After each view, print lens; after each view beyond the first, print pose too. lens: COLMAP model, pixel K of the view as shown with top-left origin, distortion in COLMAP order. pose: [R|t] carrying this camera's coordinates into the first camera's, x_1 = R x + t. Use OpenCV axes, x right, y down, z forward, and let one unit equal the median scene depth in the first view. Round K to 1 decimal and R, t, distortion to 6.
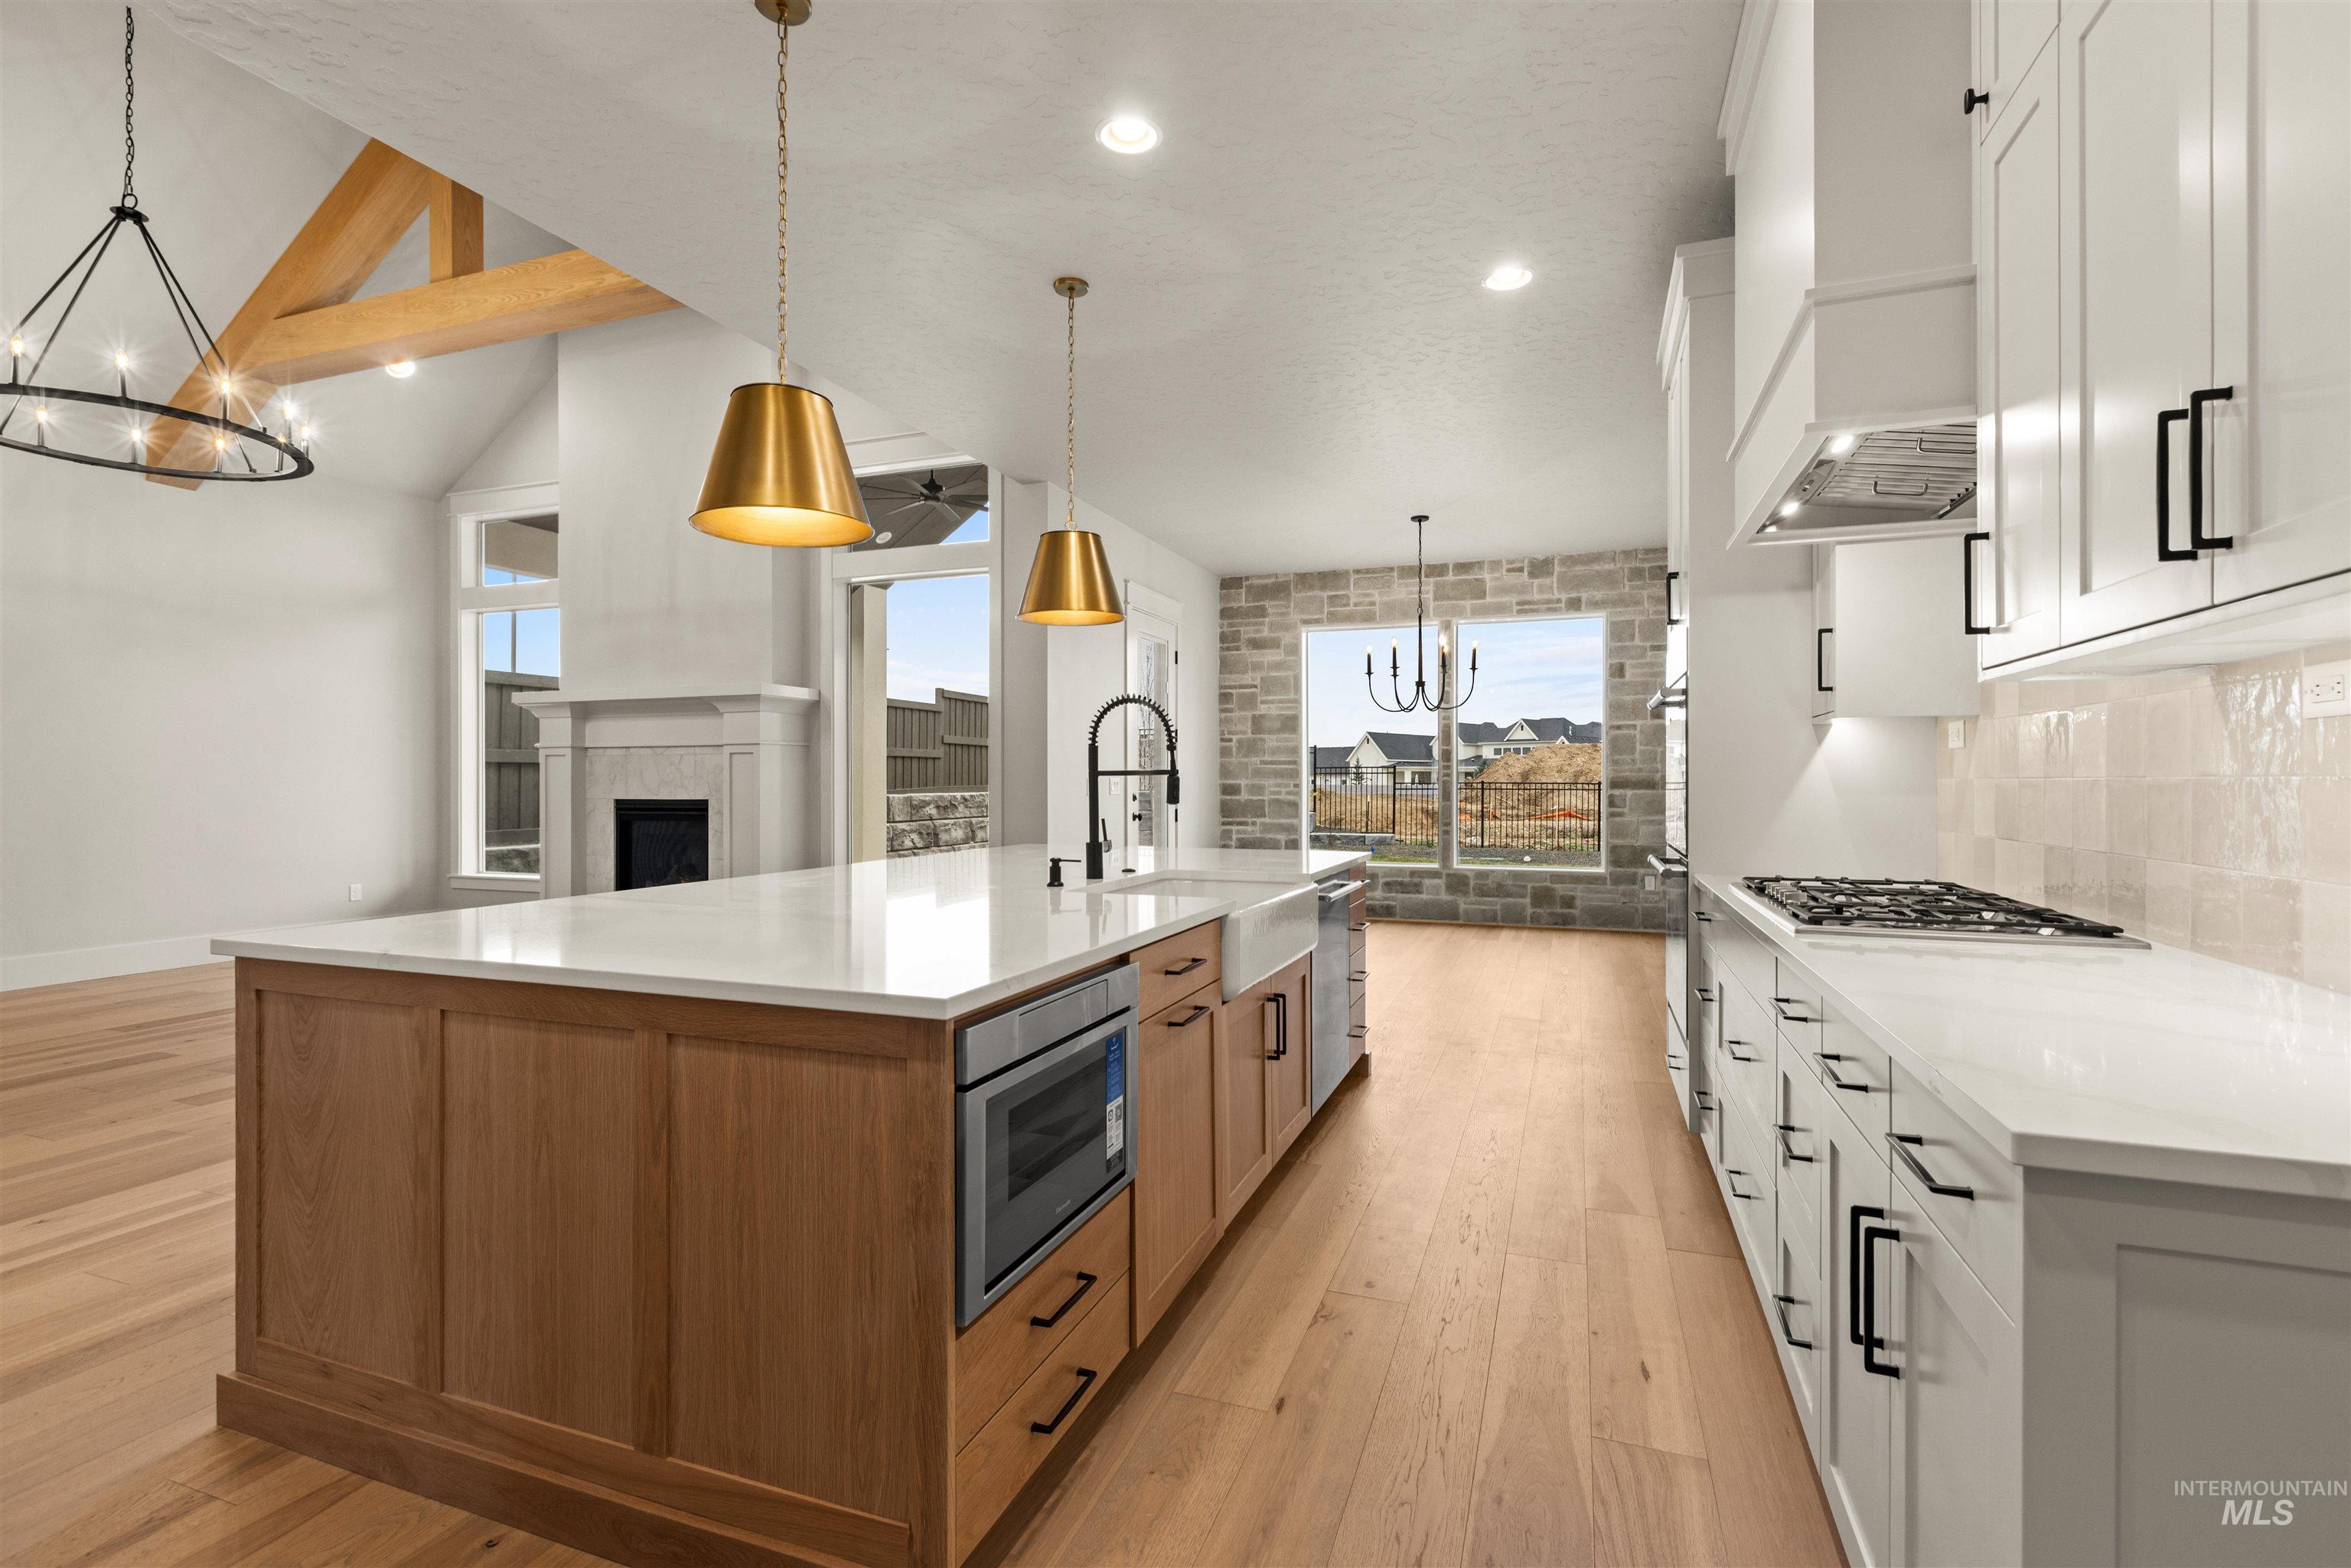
lens RADIAL K [[1067.6, 0, 1152.0], [0, 1067.6, 777.5], [0, 0, 1]] dist [0.000645, -0.000371]
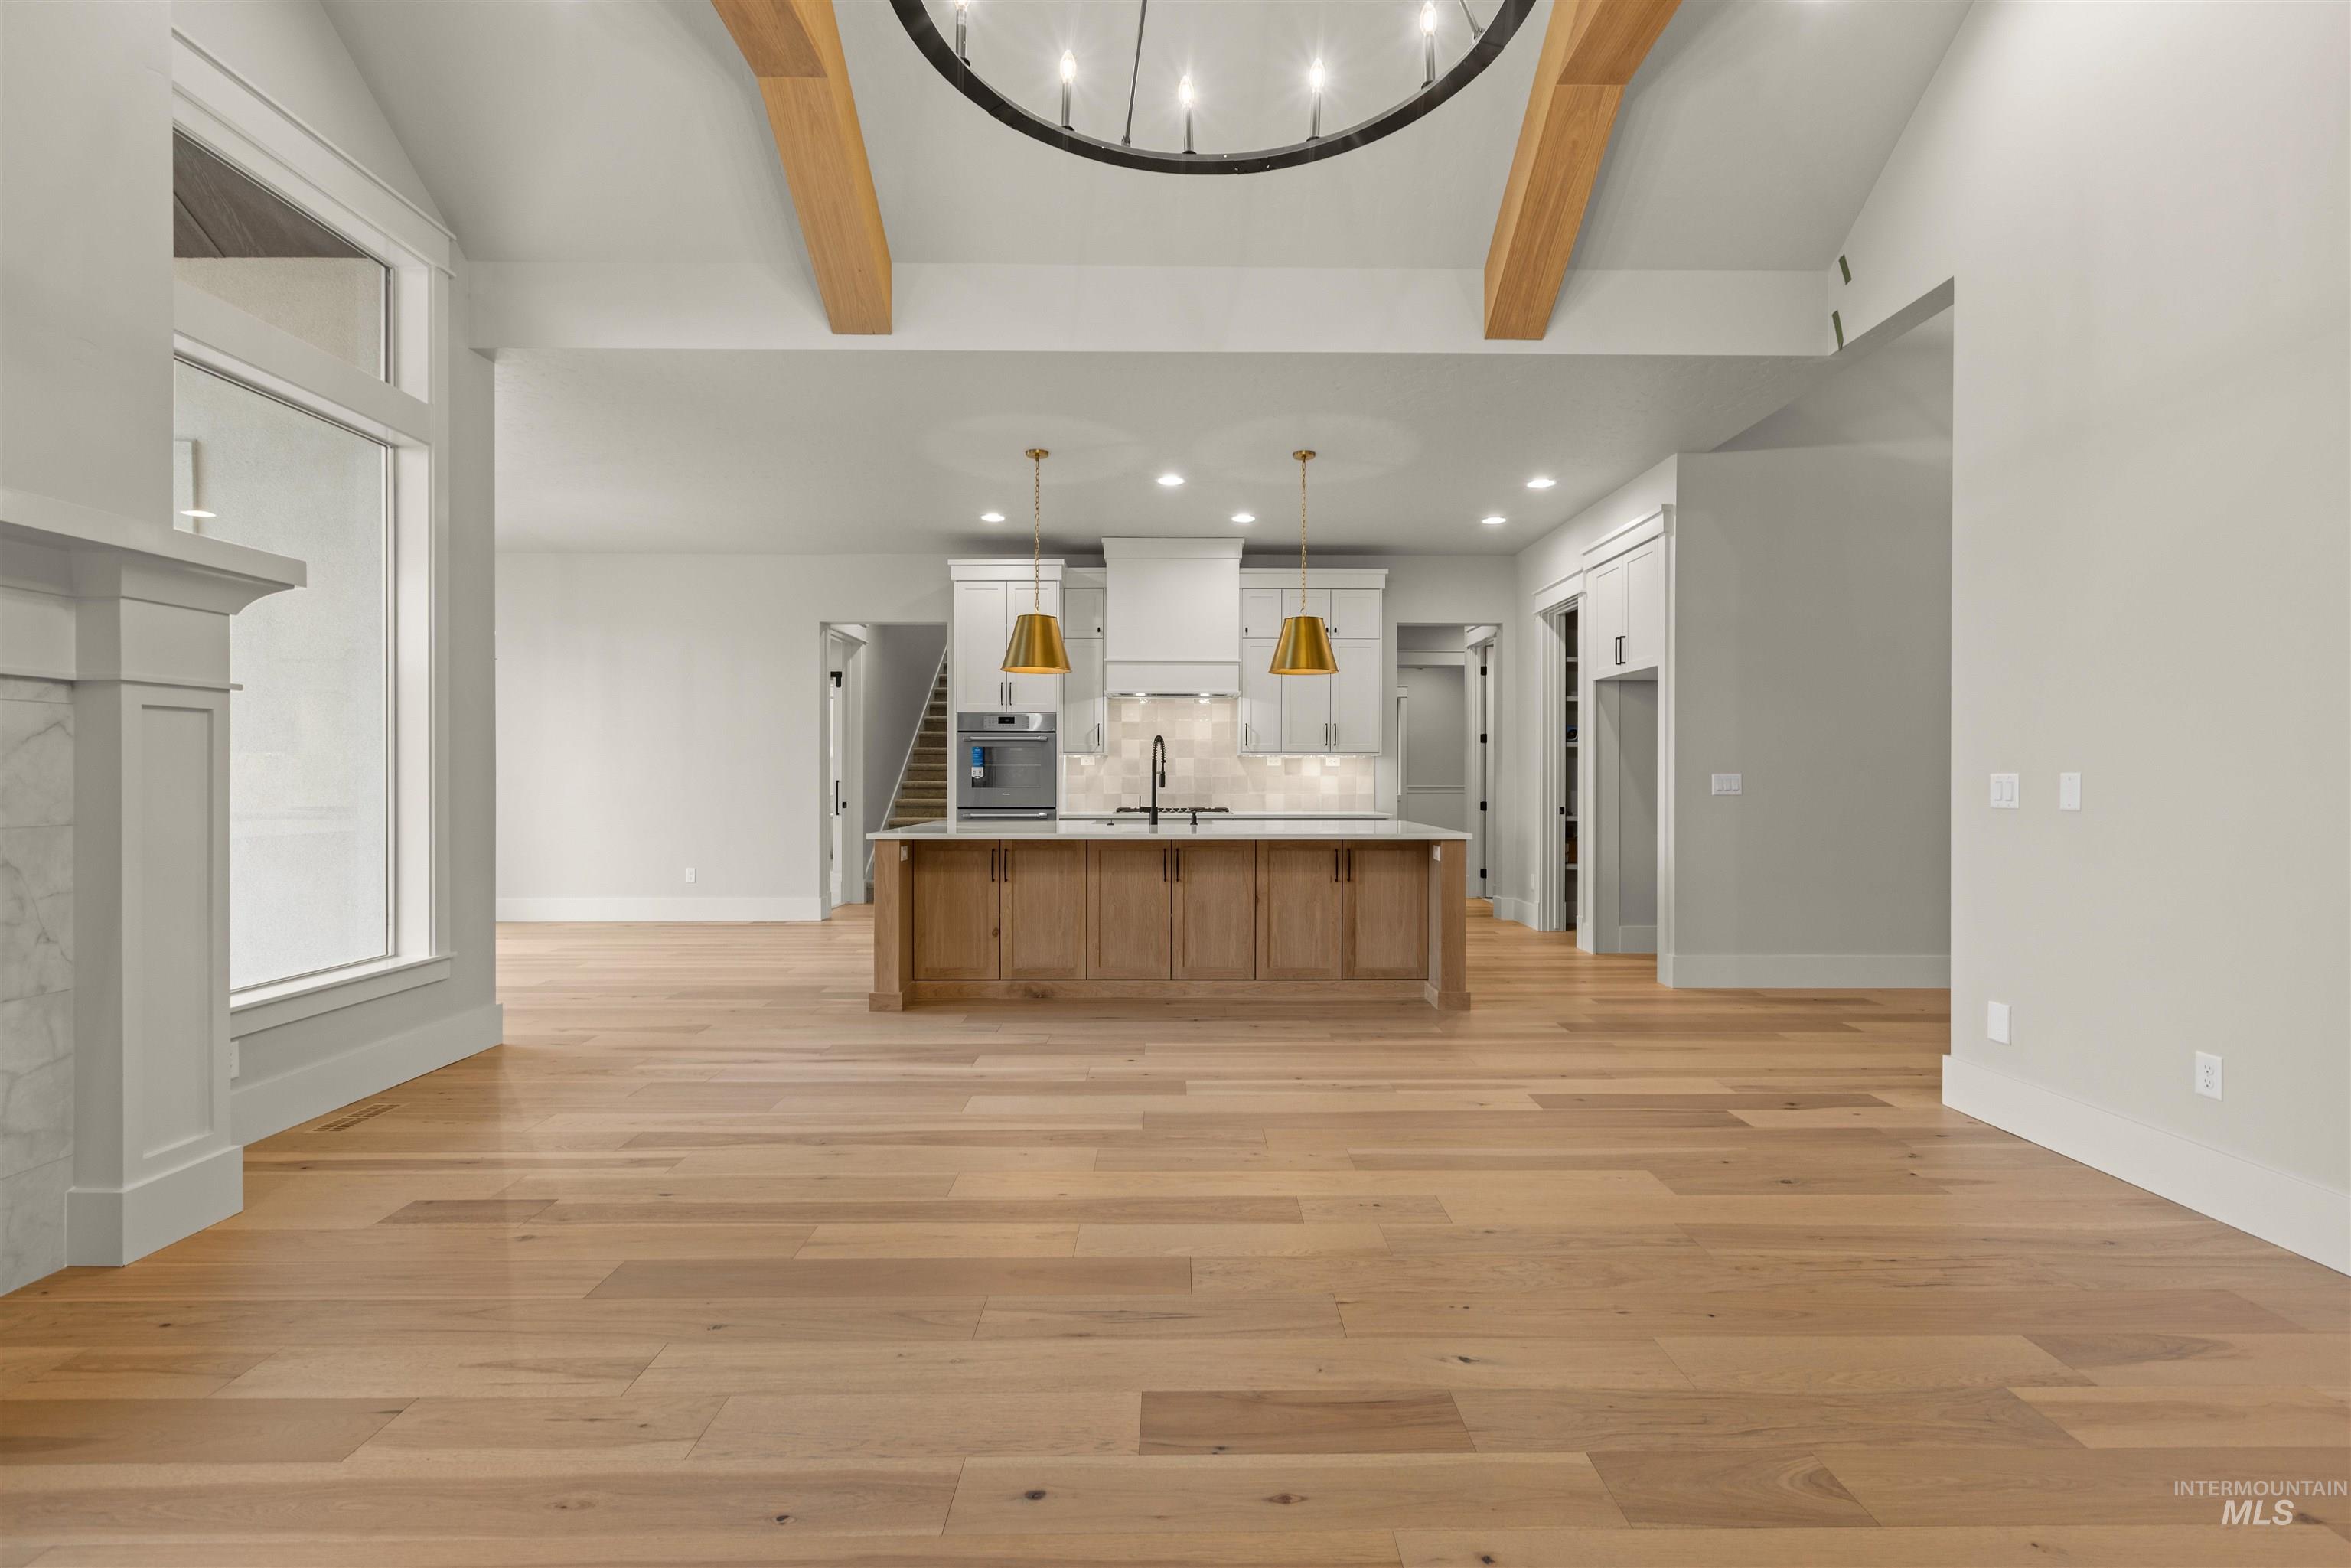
lens RADIAL K [[1040.9, 0, 1226.9], [0, 1040.9, 781.0], [0, 0, 1]] dist [0.001152, 0.000186]
pose [[-0.402802, -0.004595, 0.915276, -0.706201], [-0.003216, 0.999988, 0.003605, 0.001426], [-0.915281, -0.001492, -0.402812, 0.611891]]
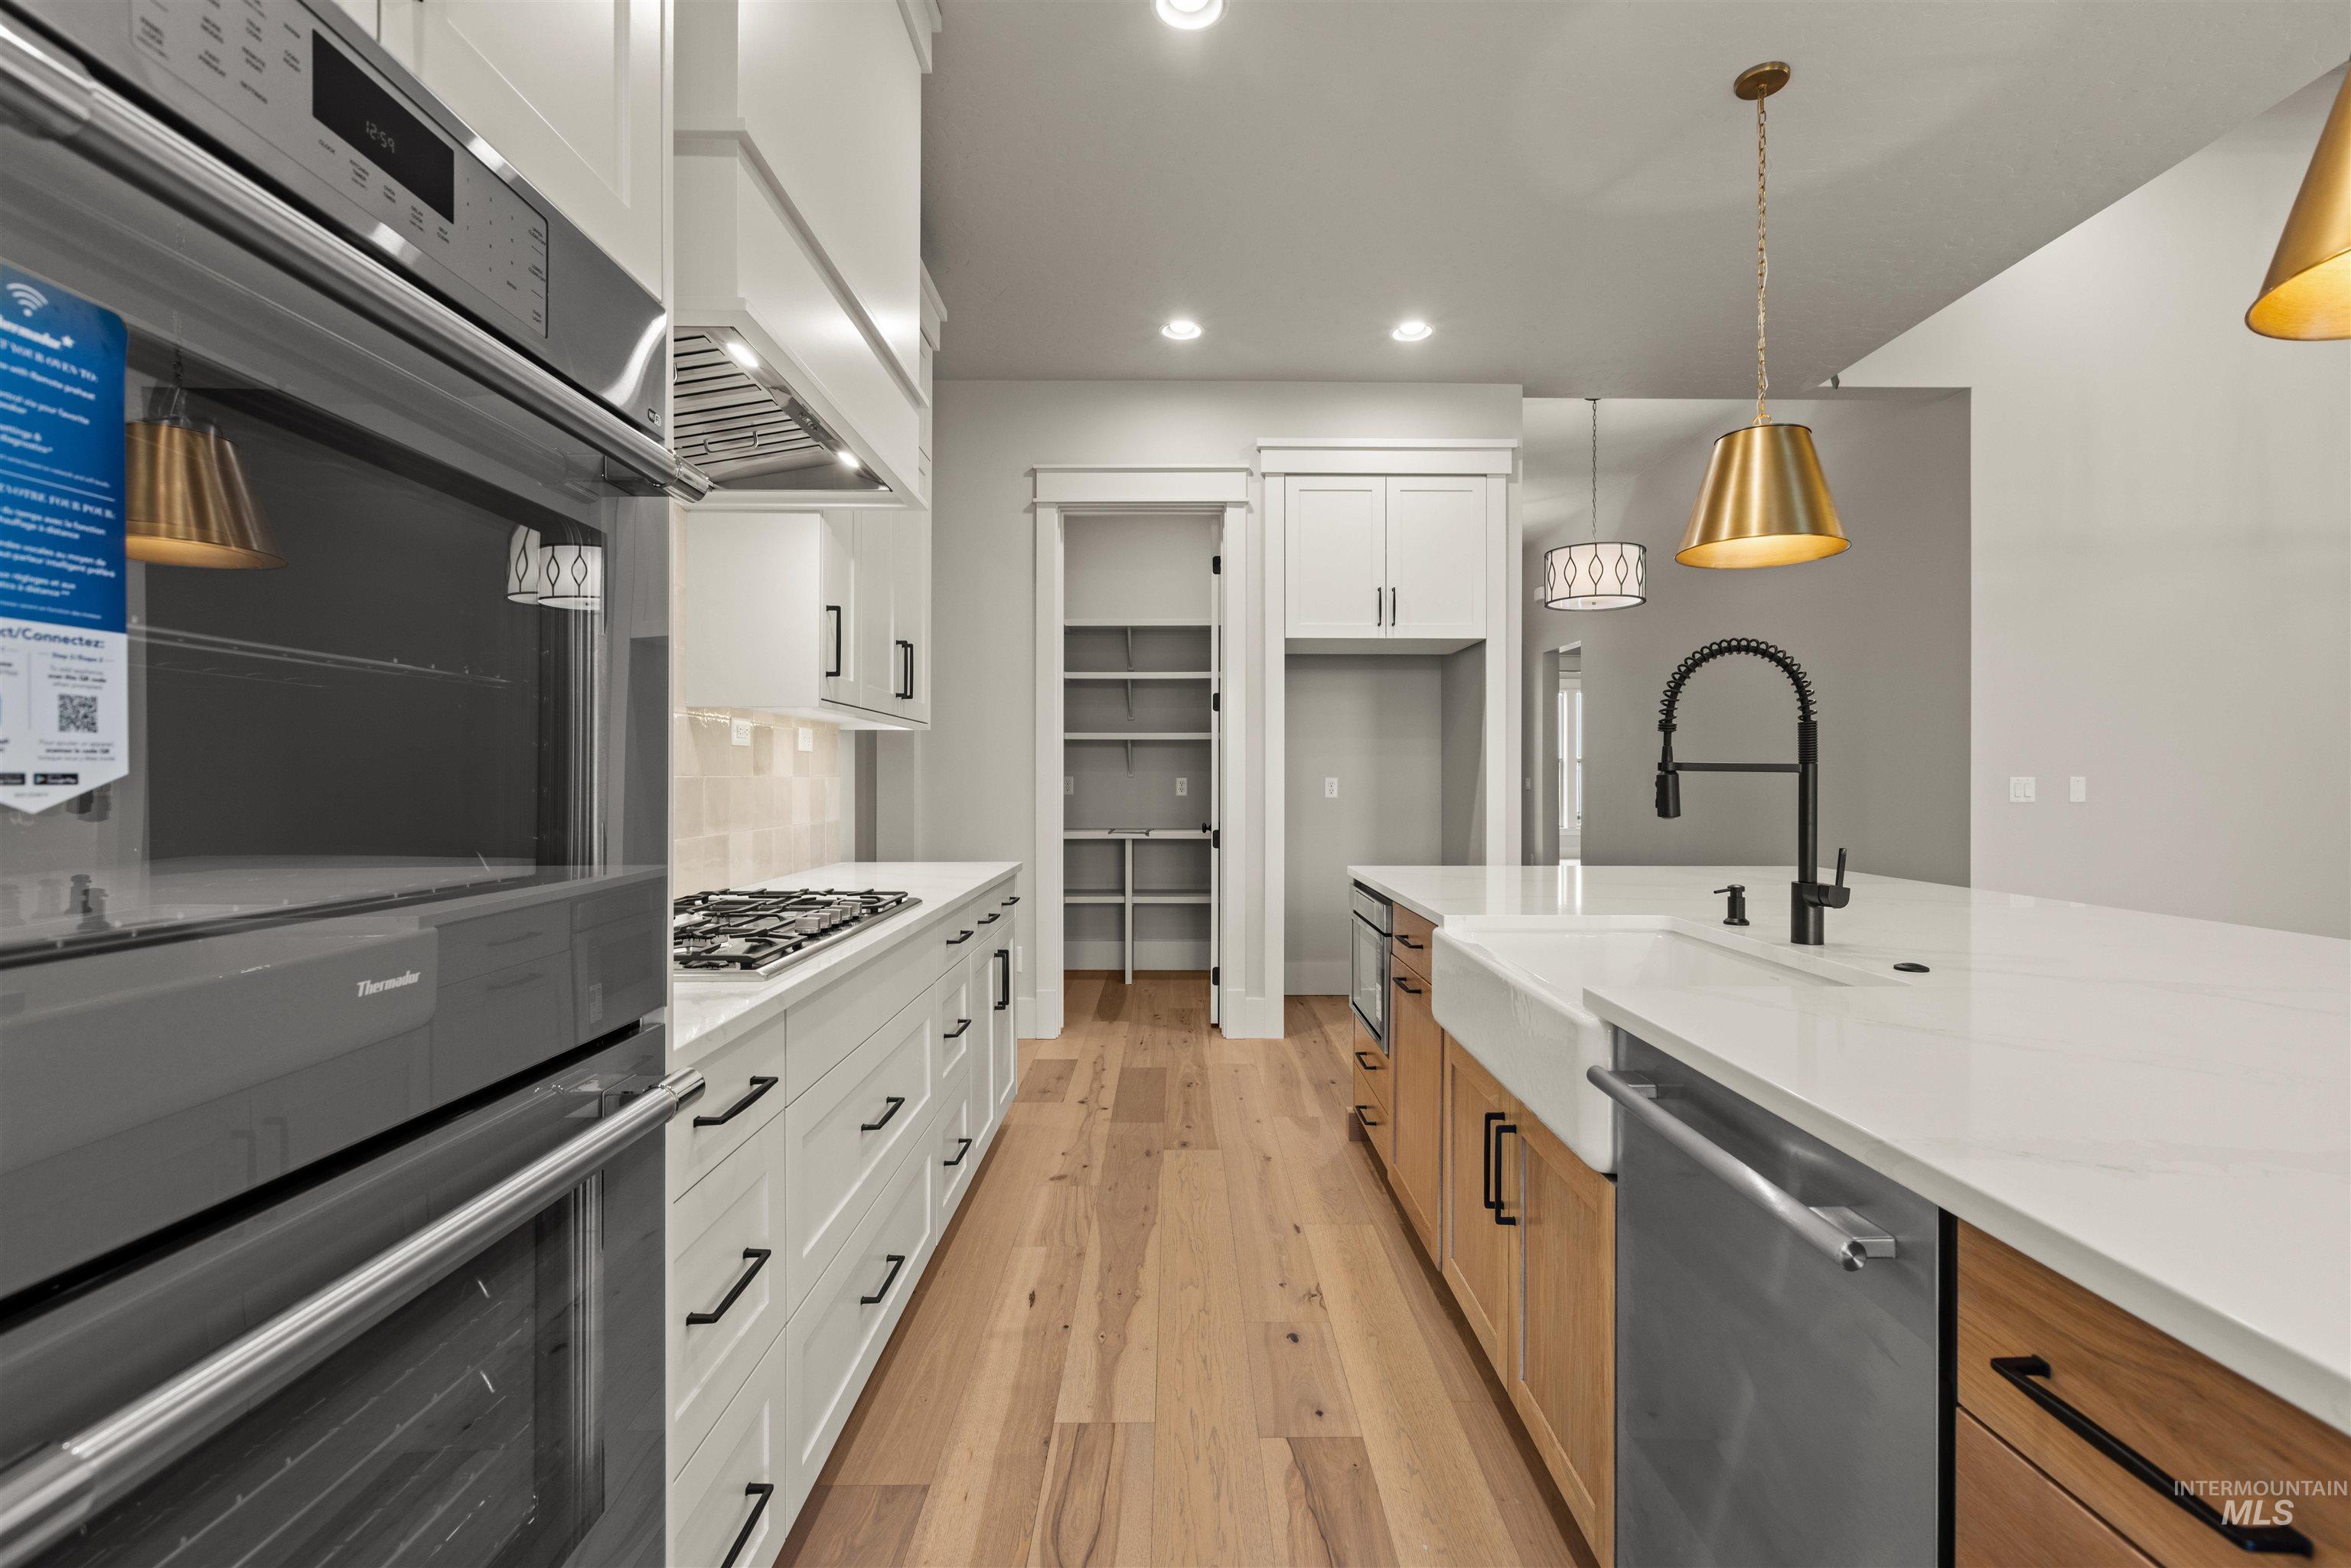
lens RADIAL K [[1043.8, 0, 1182.4], [0, 1043.8, 780.3], [0, 0, 1]] dist [0.004601, -0.000346]
pose [[-0.929662, 0.000598, -0.368414, 0.178305], [0.002196, 0.999990, -0.003917, 0.001788], [0.368408, -0.004451, -0.929653, 0.518678]]
